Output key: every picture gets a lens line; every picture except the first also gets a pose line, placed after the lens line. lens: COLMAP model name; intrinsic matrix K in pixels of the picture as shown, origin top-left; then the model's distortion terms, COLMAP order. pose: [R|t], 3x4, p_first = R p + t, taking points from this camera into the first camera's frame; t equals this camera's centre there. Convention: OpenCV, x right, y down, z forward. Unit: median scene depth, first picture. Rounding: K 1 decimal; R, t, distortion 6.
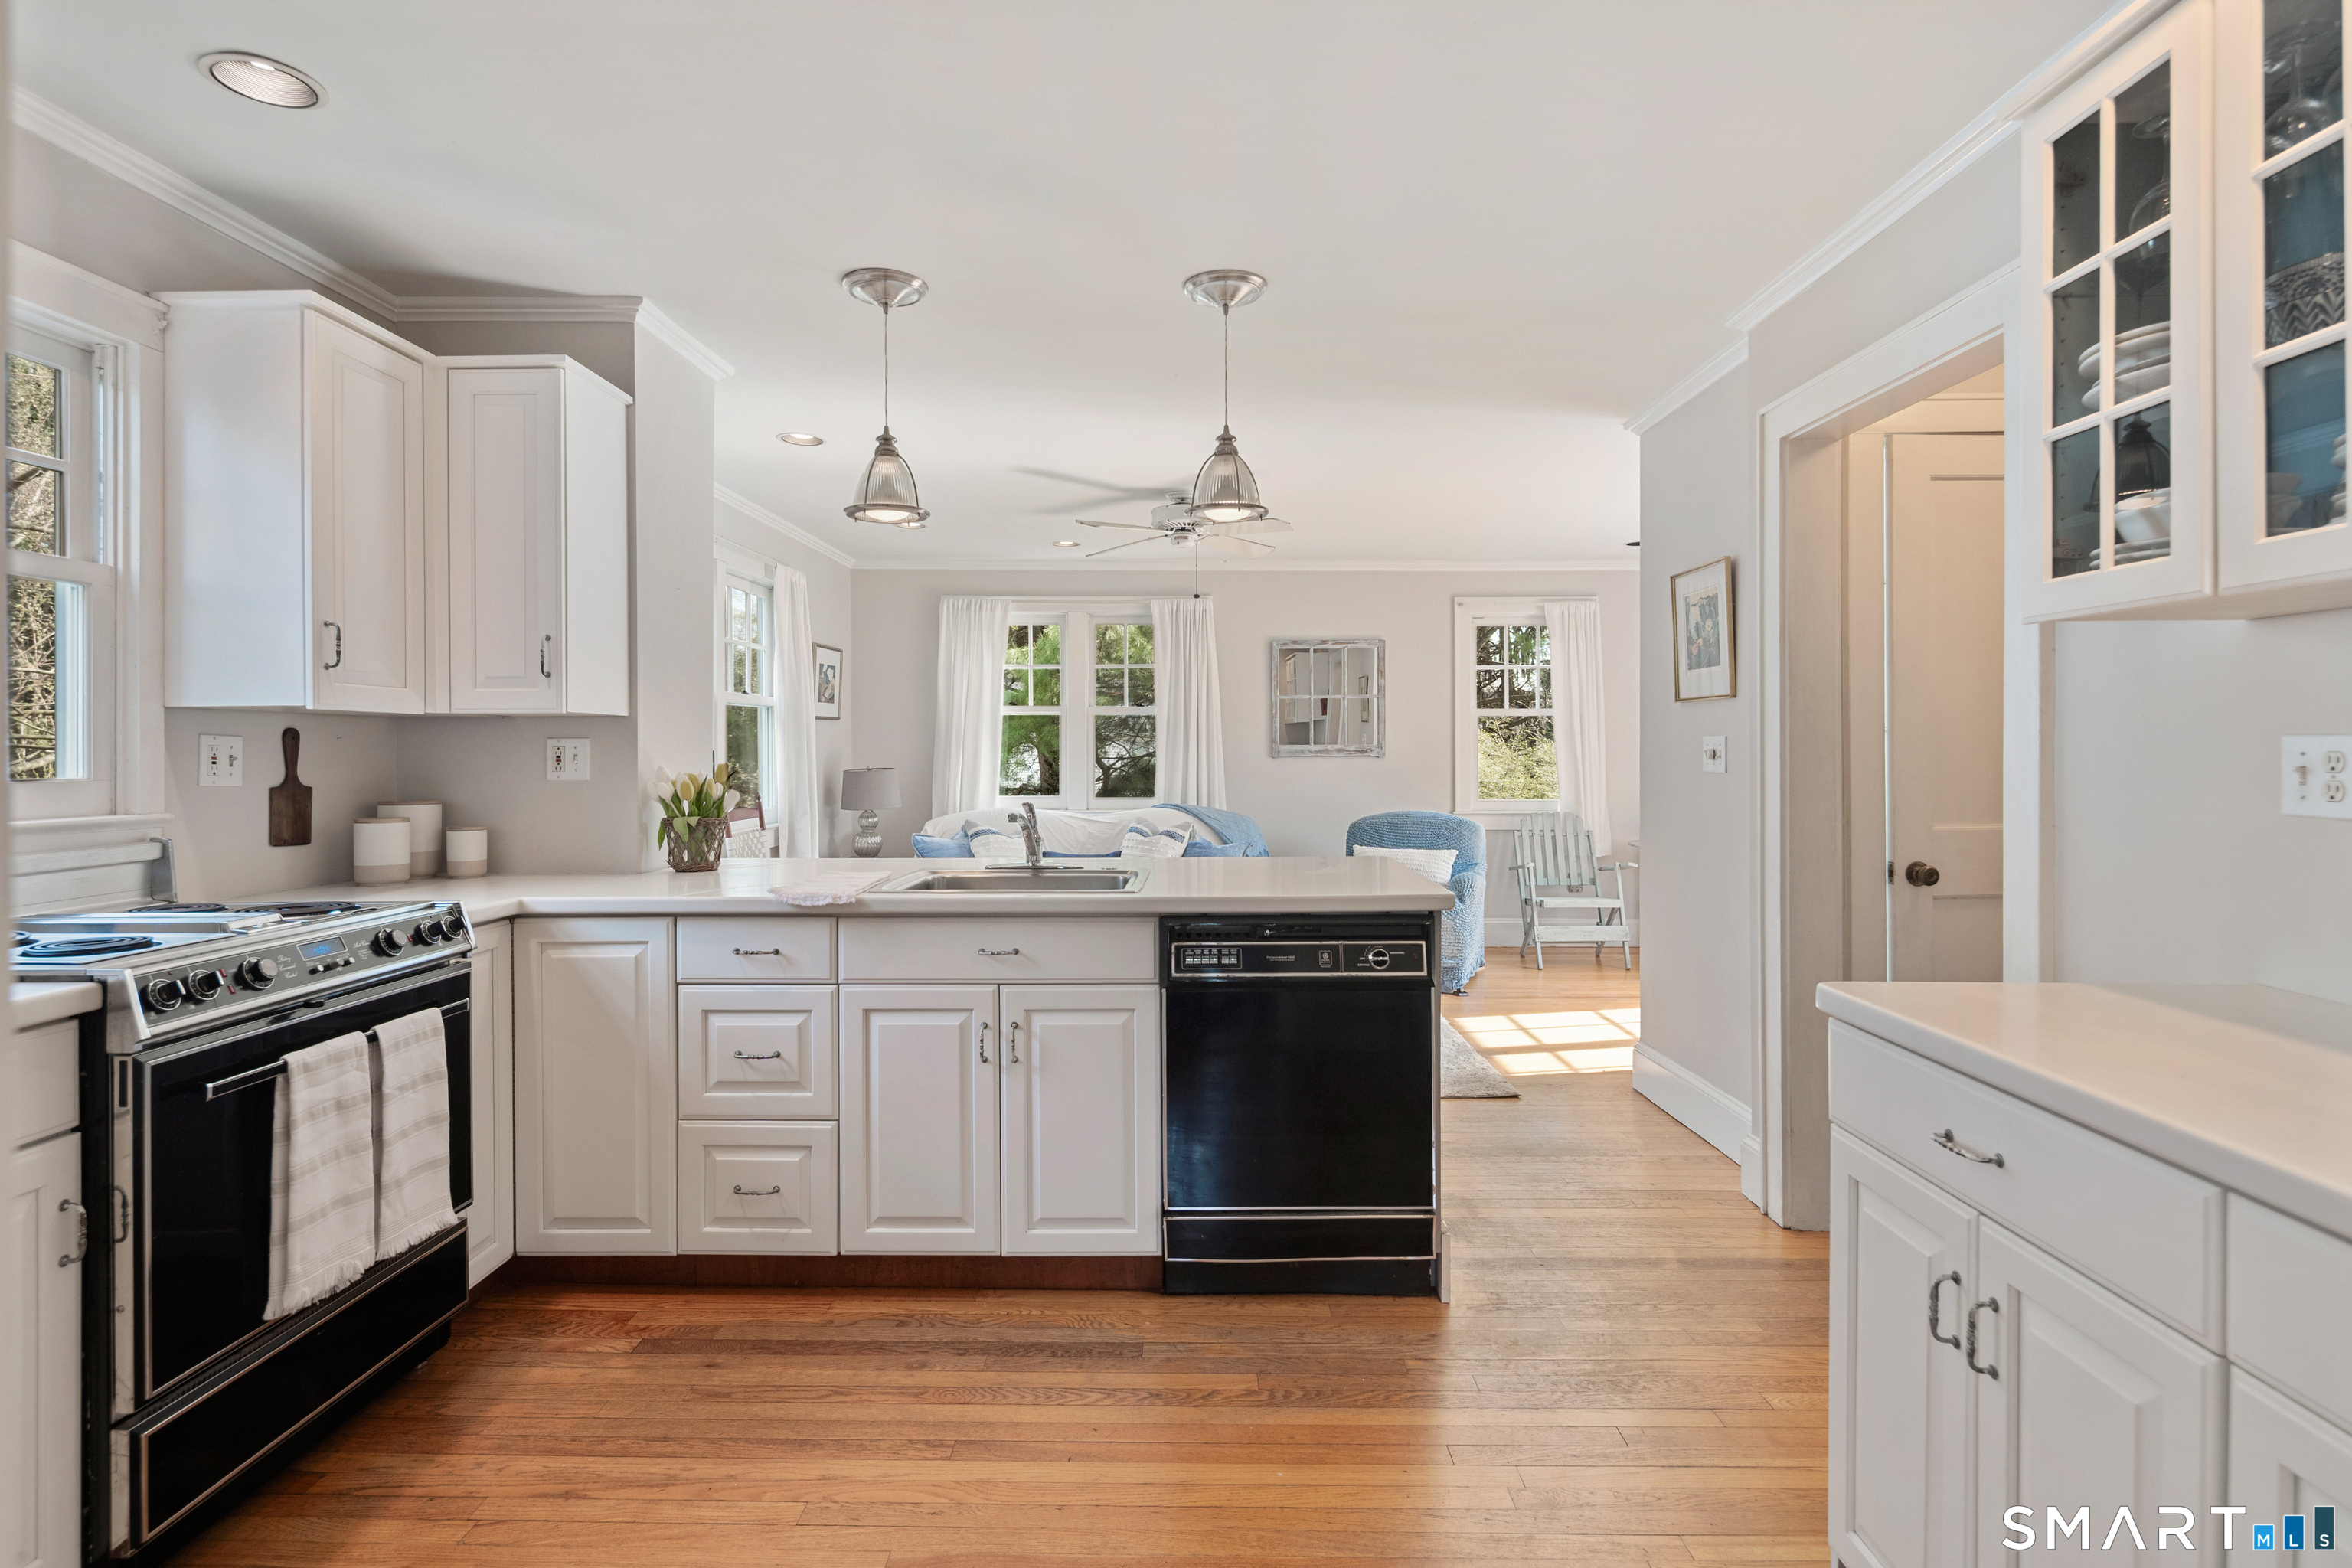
lens RADIAL K [[1195.6, 0, 1174.8], [0, 1195.6, 733.0], [0, 0, 1]] dist [0.003753, -0.003332]
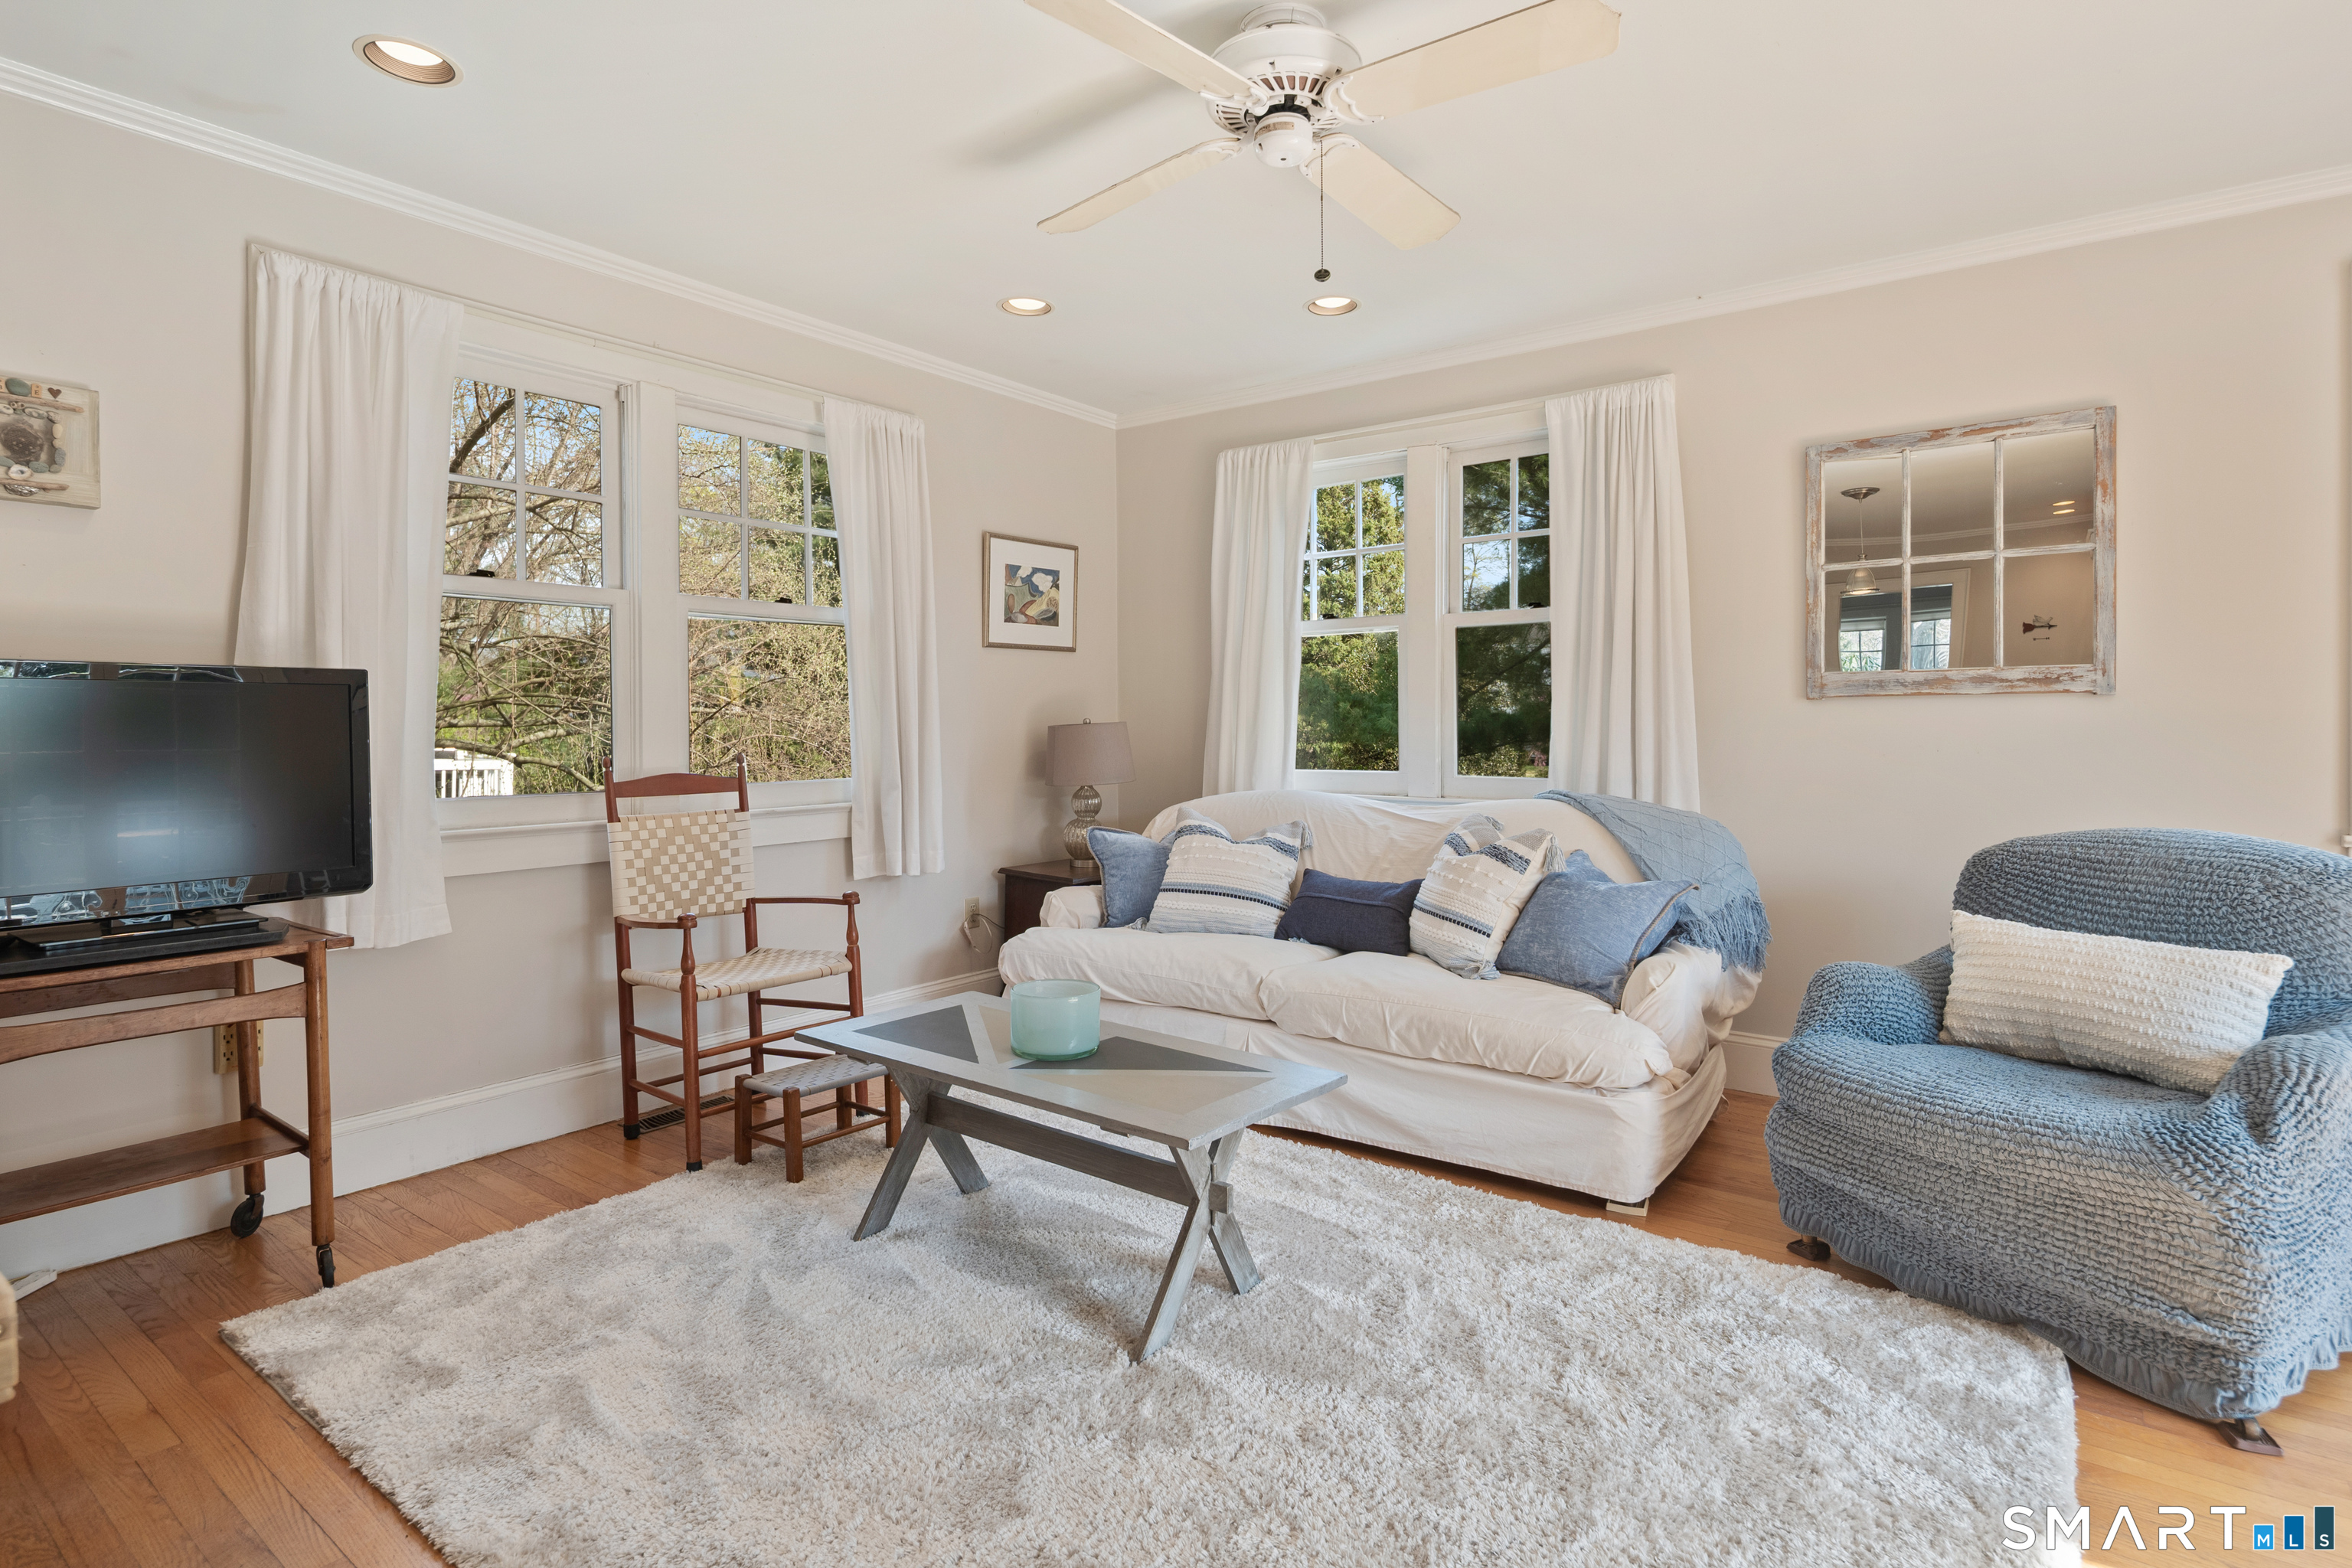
lens RADIAL K [[1195.6, 0, 1174.8], [0, 1195.6, 733.0], [0, 0, 1]] dist [0.003753, -0.003332]
pose [[0.802335, 0.003624, -0.596863, 0.173228], [0.009268, 0.999785, 0.018530, 0.024032], [0.596802, -0.020399, 0.802129, 0.510436]]
